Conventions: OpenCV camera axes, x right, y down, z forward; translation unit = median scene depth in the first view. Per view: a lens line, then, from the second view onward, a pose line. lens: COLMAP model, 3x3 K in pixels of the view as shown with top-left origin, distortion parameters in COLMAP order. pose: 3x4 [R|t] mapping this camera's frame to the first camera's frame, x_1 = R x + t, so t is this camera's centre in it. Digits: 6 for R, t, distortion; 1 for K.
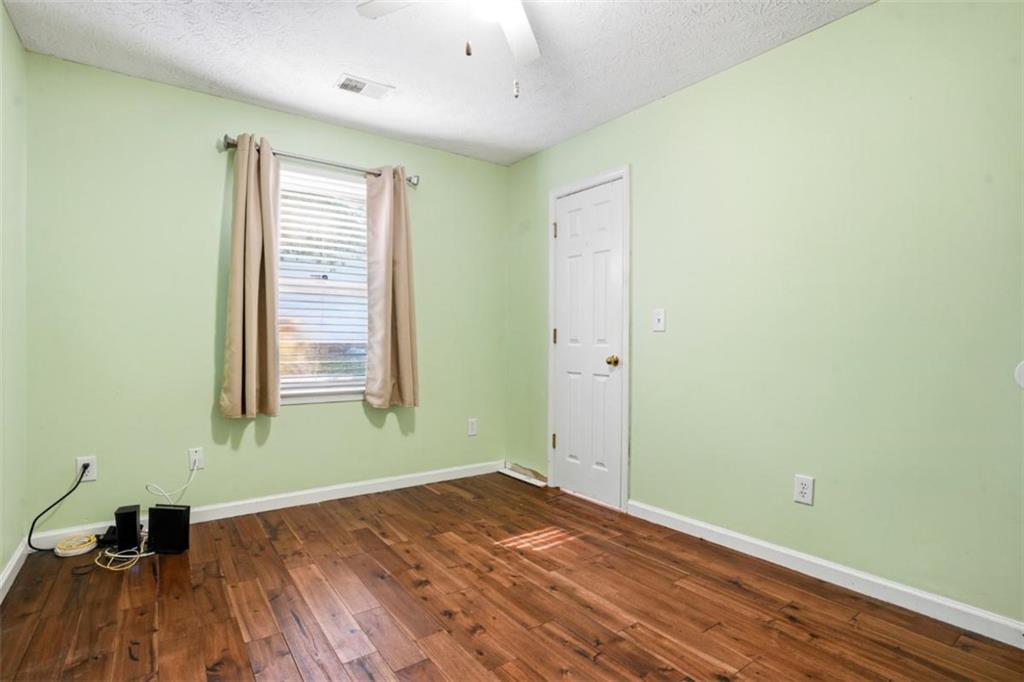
lens RADIAL K [[511.4, 0, 510.0], [0, 511.4, 334.9], [0, 0, 1]] dist [-0.083740, 0.042009]
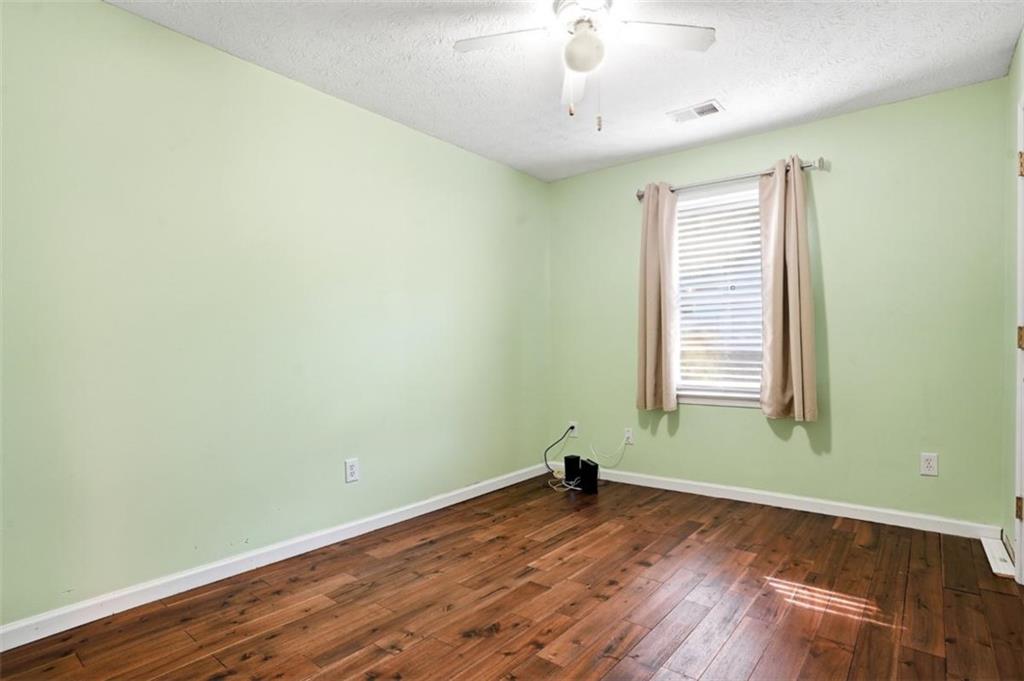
lens RADIAL K [[546.8, 0, 512.0], [0, 546.8, 340.5], [0, 0, 1]] dist [-0.096863, 0.052396]
pose [[0.250836, -0.019683, -0.967830, 0.724146], [0.014136, 0.999761, -0.016669, 0.009840], [0.967926, -0.009500, 0.251054, 0.329164]]
